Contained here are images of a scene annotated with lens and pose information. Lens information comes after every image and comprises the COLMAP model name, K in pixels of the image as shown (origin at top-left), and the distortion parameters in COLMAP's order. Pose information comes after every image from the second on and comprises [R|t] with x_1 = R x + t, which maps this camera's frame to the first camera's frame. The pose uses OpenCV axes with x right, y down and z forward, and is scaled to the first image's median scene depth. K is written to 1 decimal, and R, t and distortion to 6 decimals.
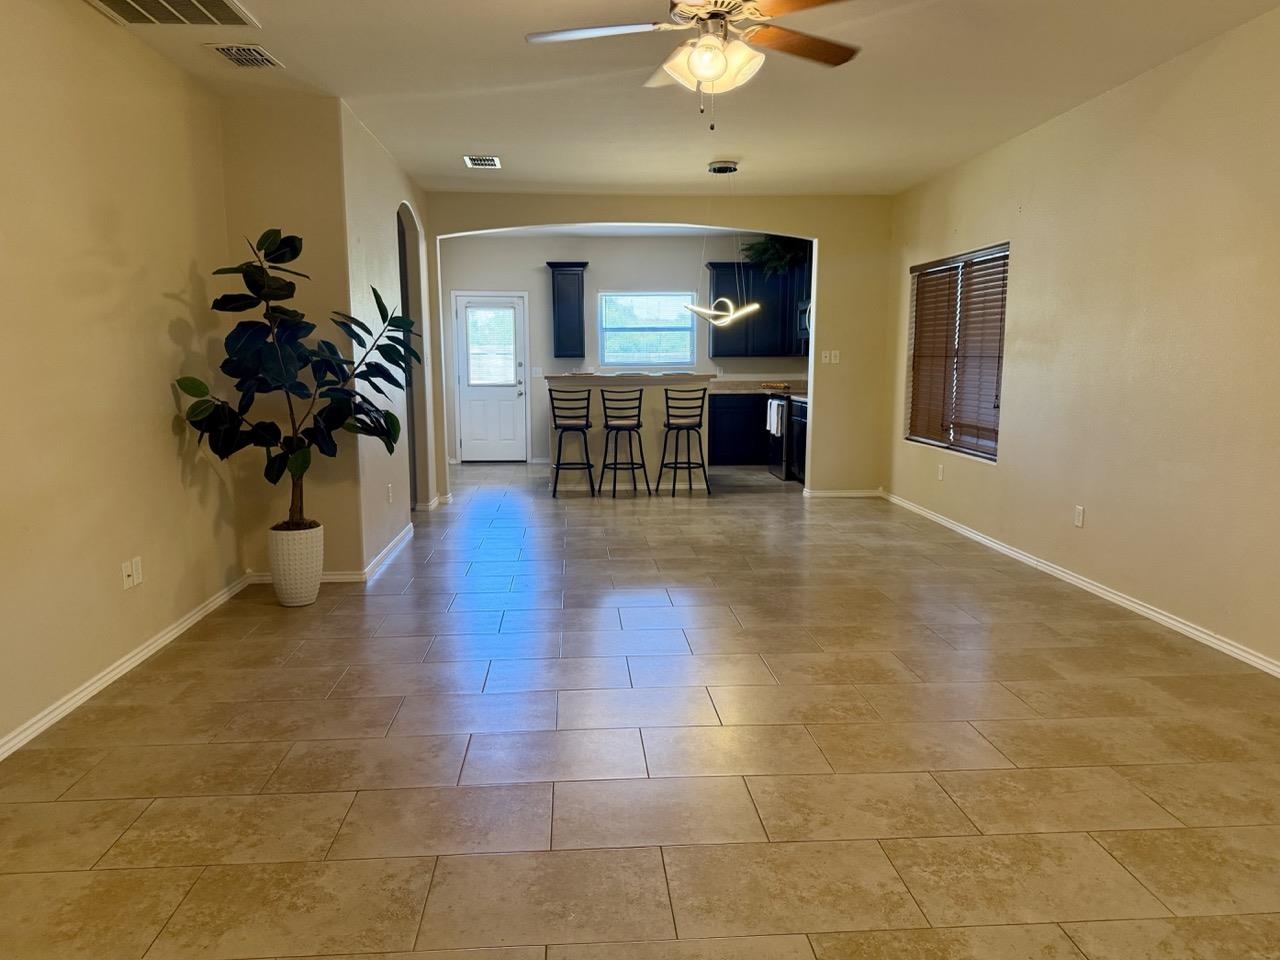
lens RADIAL K [[872.7, 0, 640.0], [0, 872.7, 480.0], [0, 0, 1]] dist [0.003989, 0.002931]
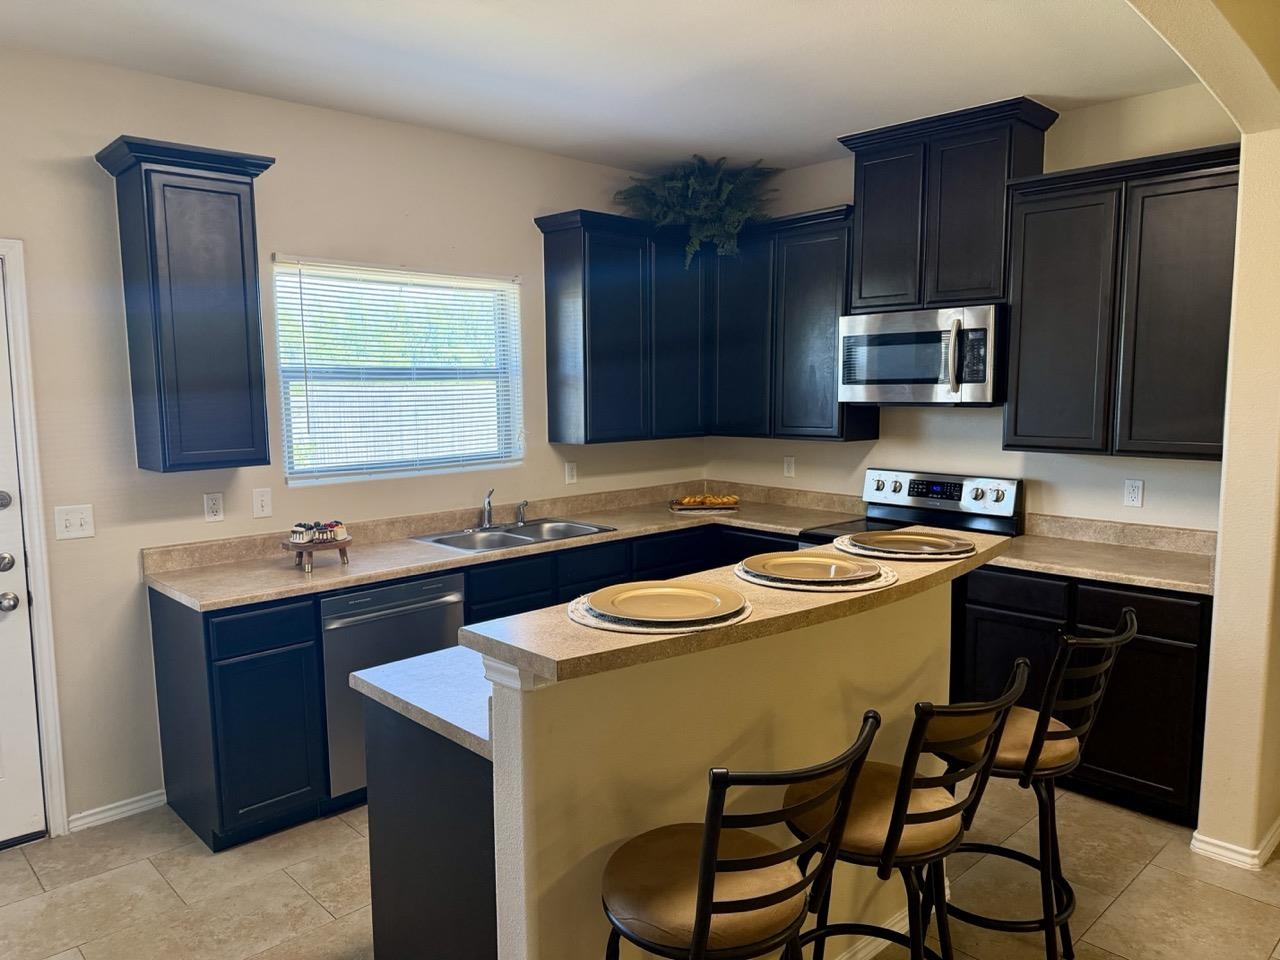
lens RADIAL K [[872.7, 0, 640.0], [0, 872.7, 480.0], [0, 0, 1]] dist [0.003989, 0.002931]
pose [[0.764500, -0.072232, 0.640564, -0.160056], [0.095065, 0.995470, -0.001206, -0.119664], [-0.637575, 0.061817, 0.767904, 0.663296]]
